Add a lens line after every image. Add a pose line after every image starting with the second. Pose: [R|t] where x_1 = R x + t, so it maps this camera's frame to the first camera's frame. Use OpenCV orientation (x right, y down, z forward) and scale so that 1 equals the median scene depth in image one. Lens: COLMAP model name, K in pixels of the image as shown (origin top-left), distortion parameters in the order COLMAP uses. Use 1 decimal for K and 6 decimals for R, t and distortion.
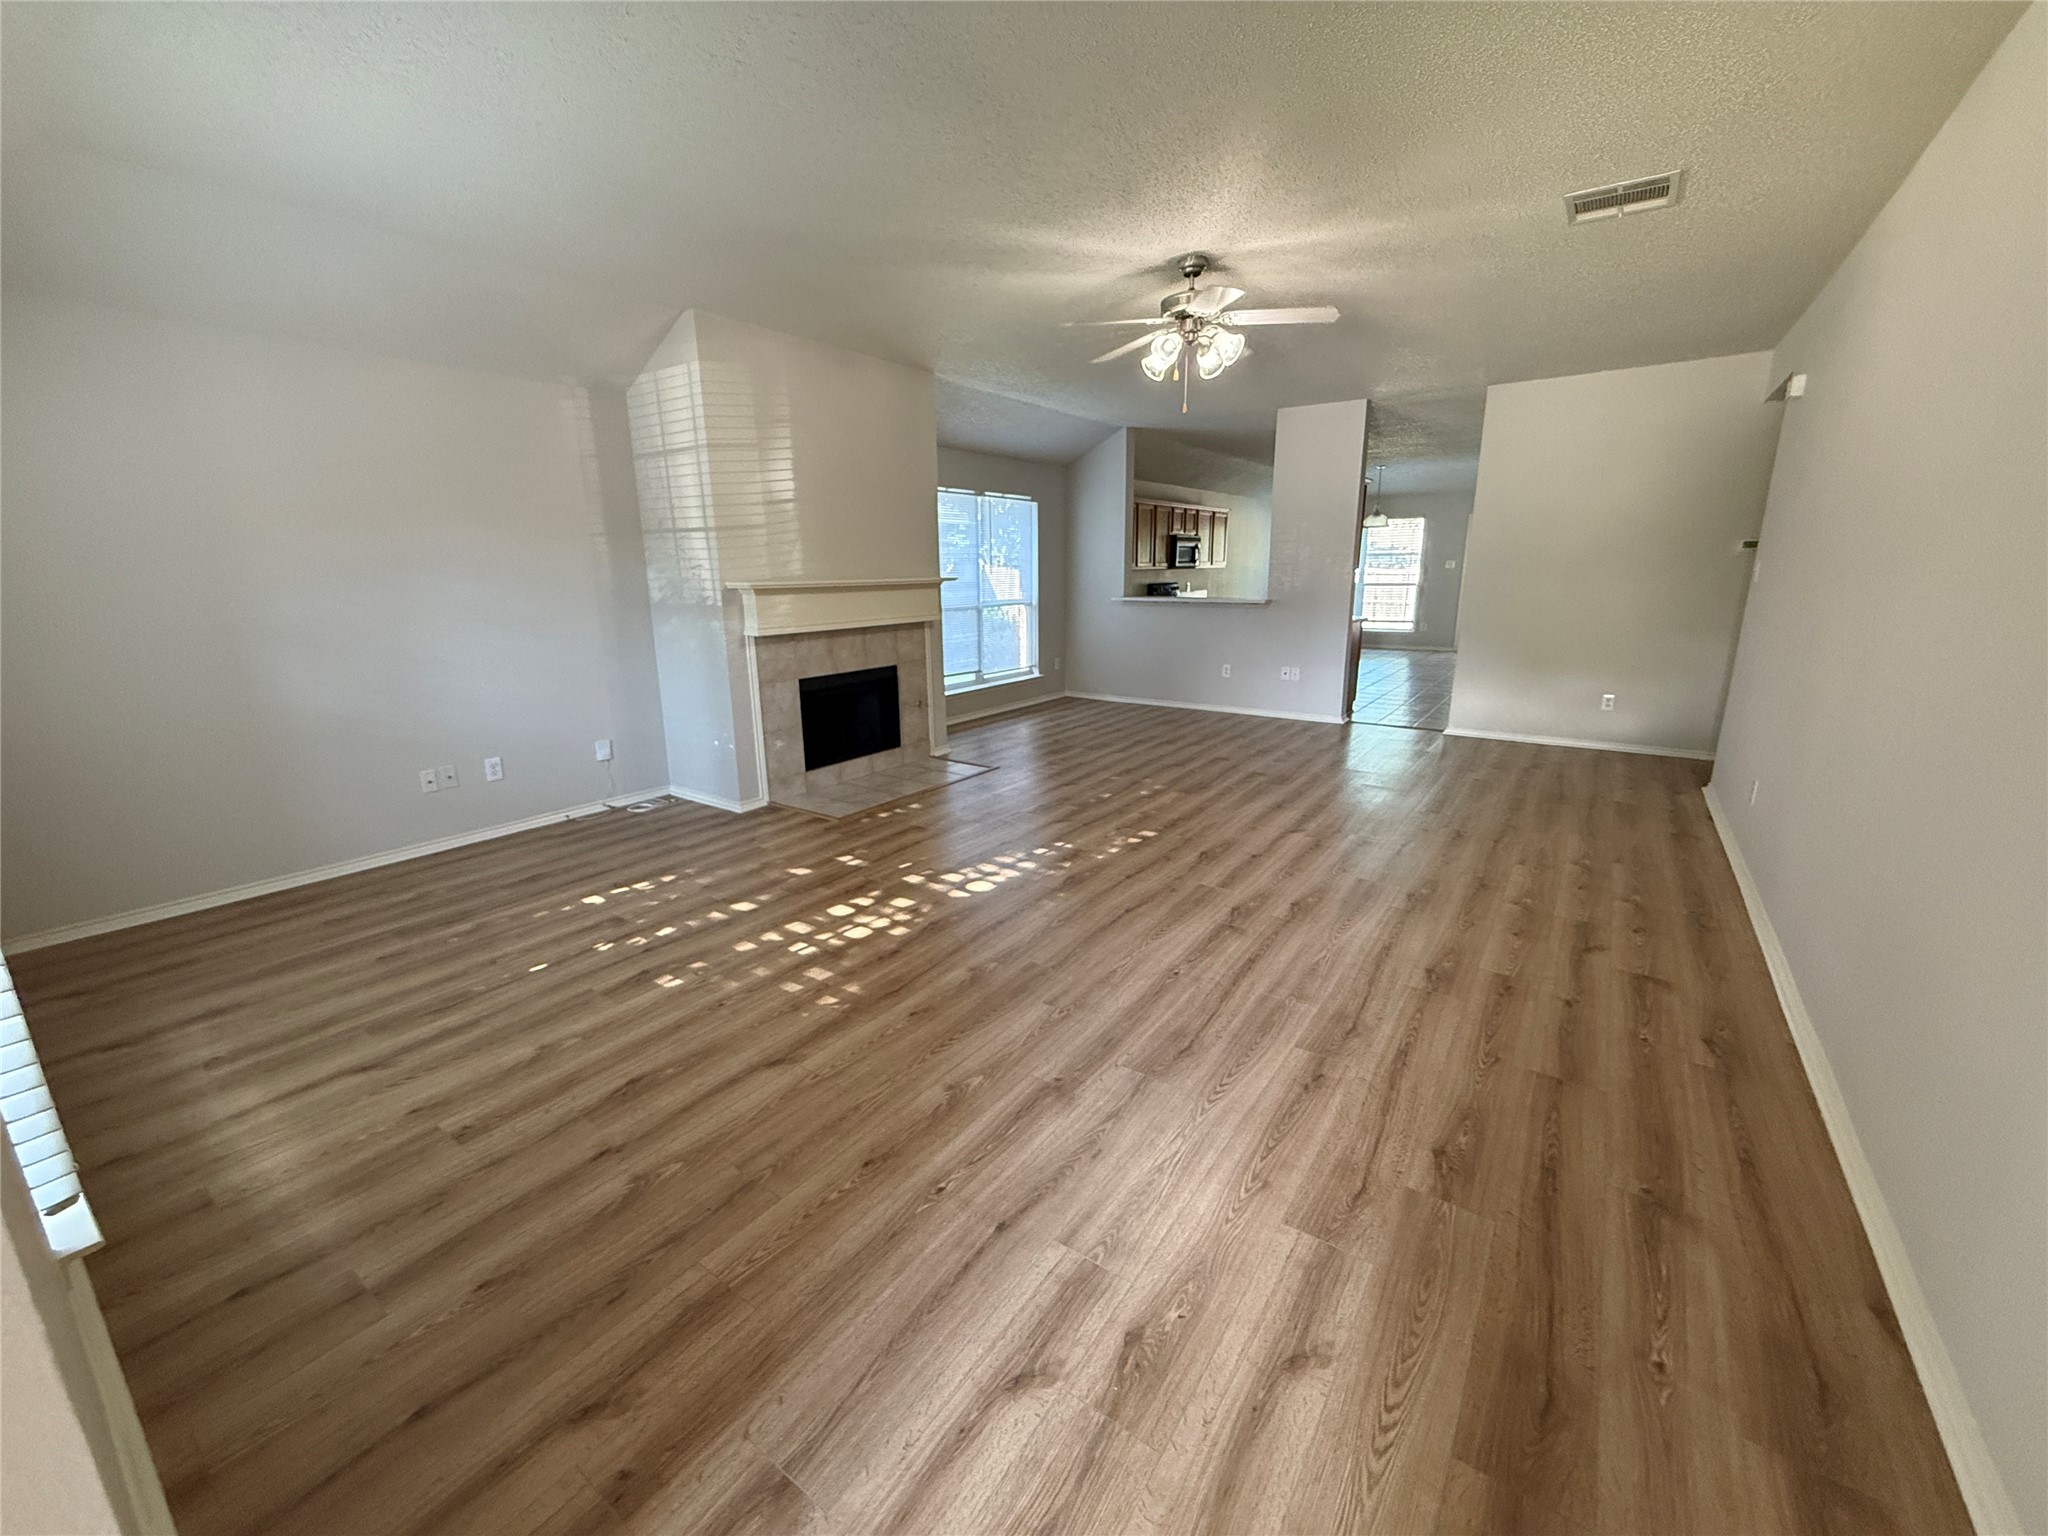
lens RADIAL K [[818.3, 0, 1017.4], [0, 818.3, 768.4], [0, 0, 1]] dist [-0.001284, 0.000072]
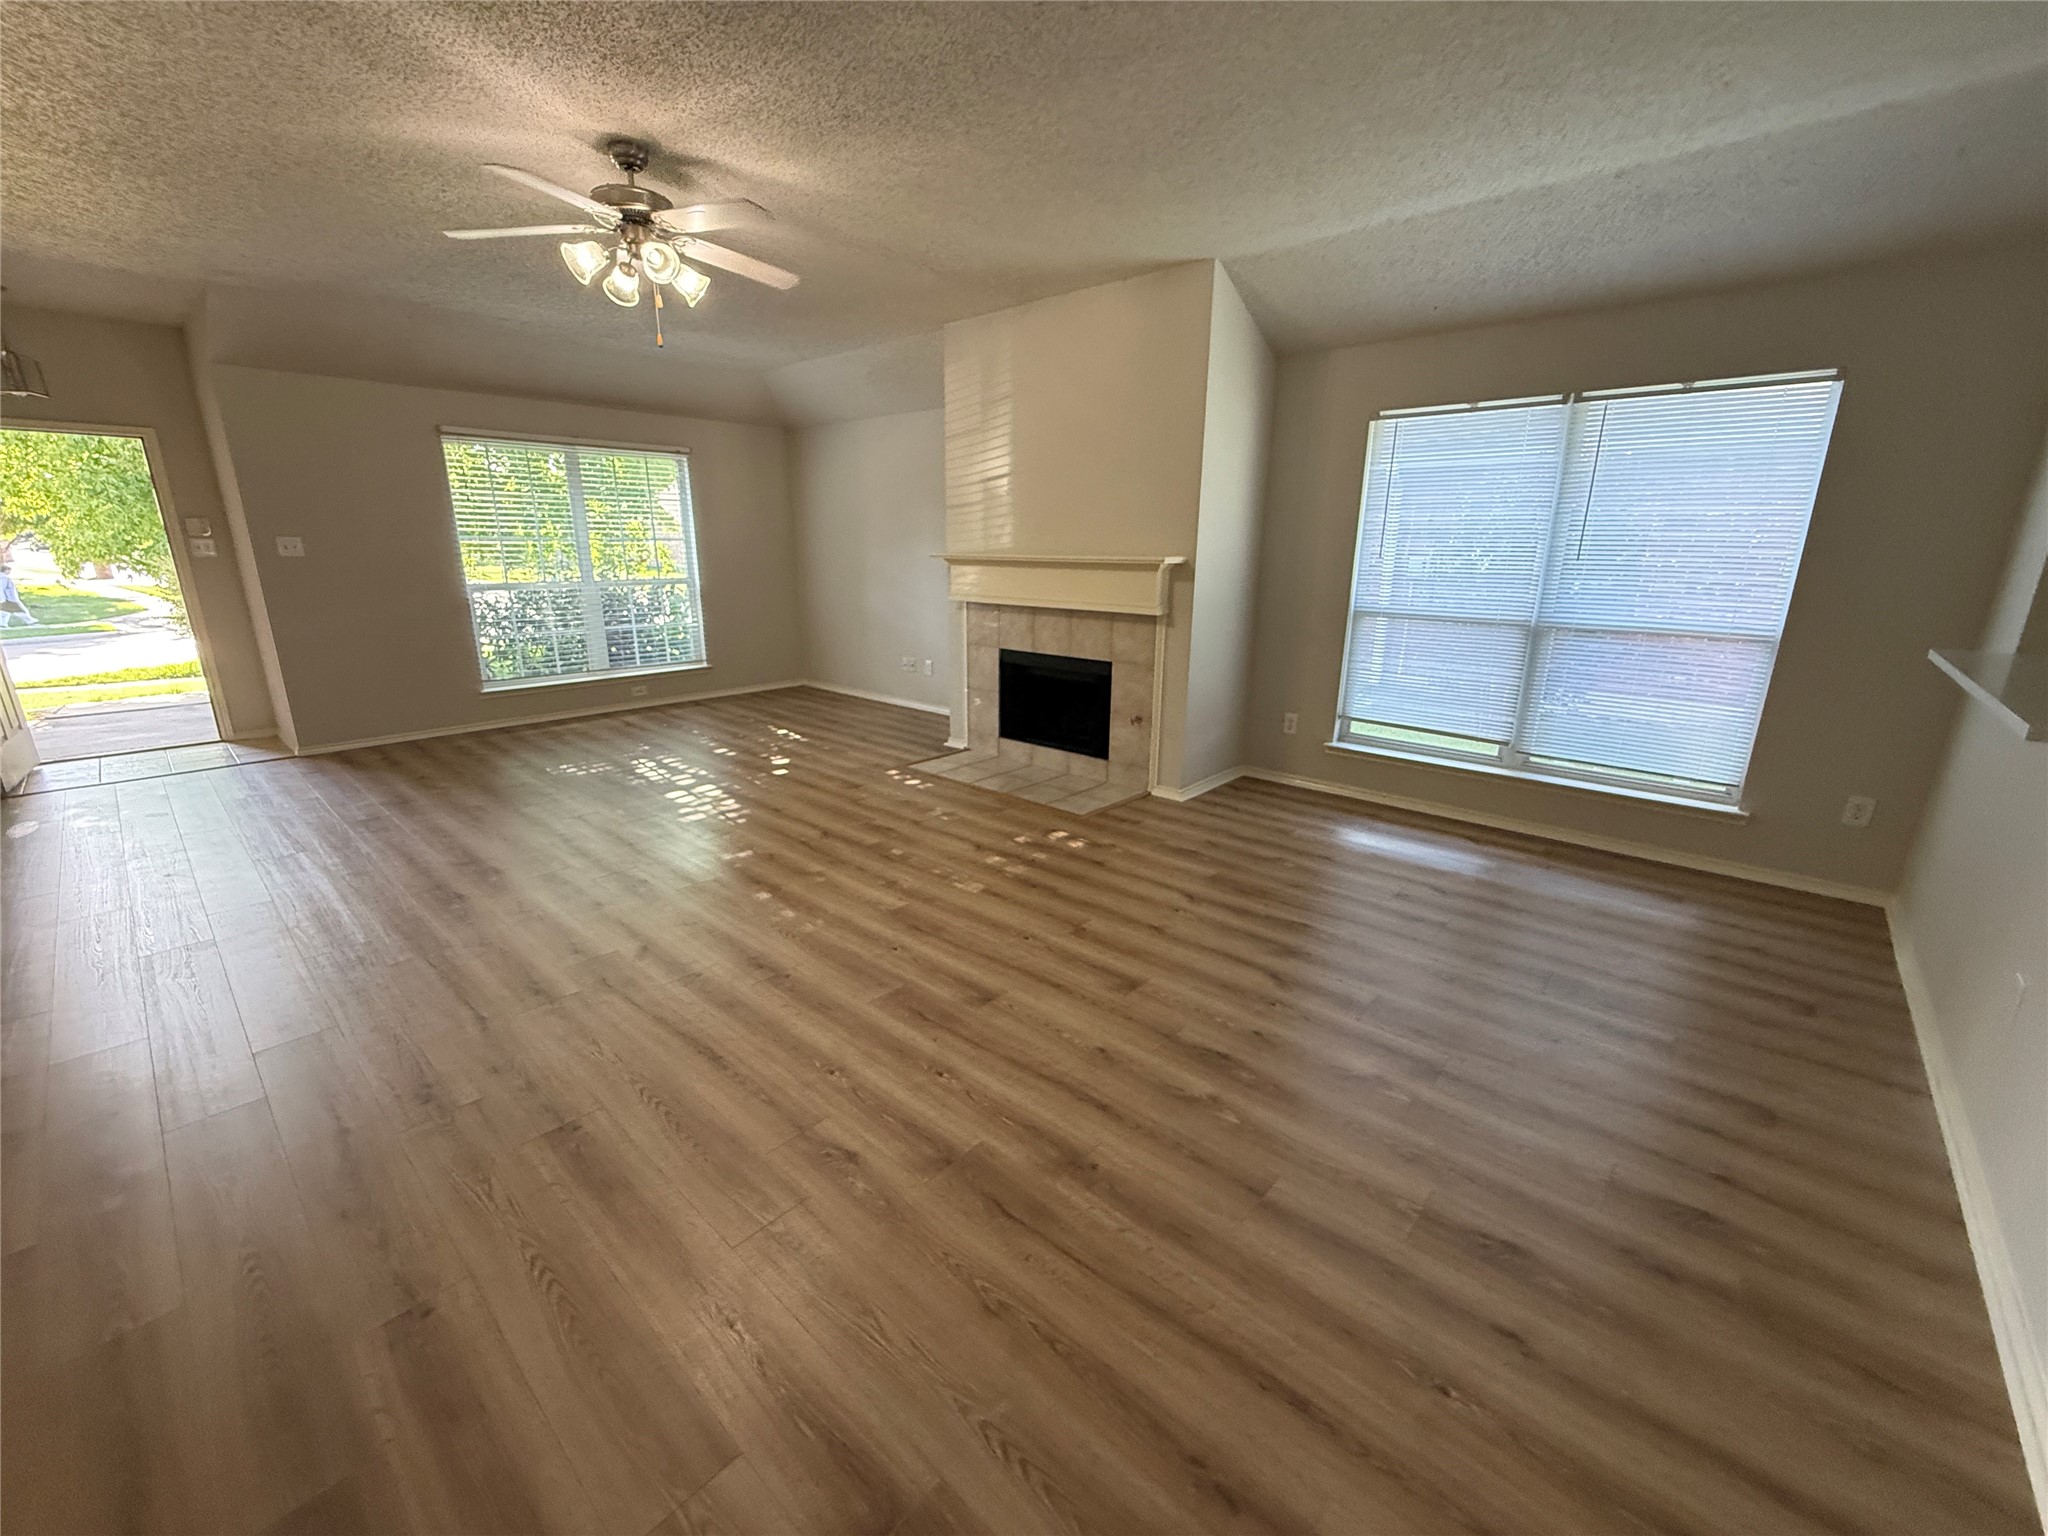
lens RADIAL K [[818.3, 0, 1017.4], [0, 818.3, 768.4], [0, 0, 1]] dist [-0.001284, 0.000072]
pose [[-0.121646, 0.271624, -0.954685, 0.772024], [-0.243785, 0.924190, 0.294011, -0.280656], [0.962170, 0.268503, -0.046206, 1.112238]]
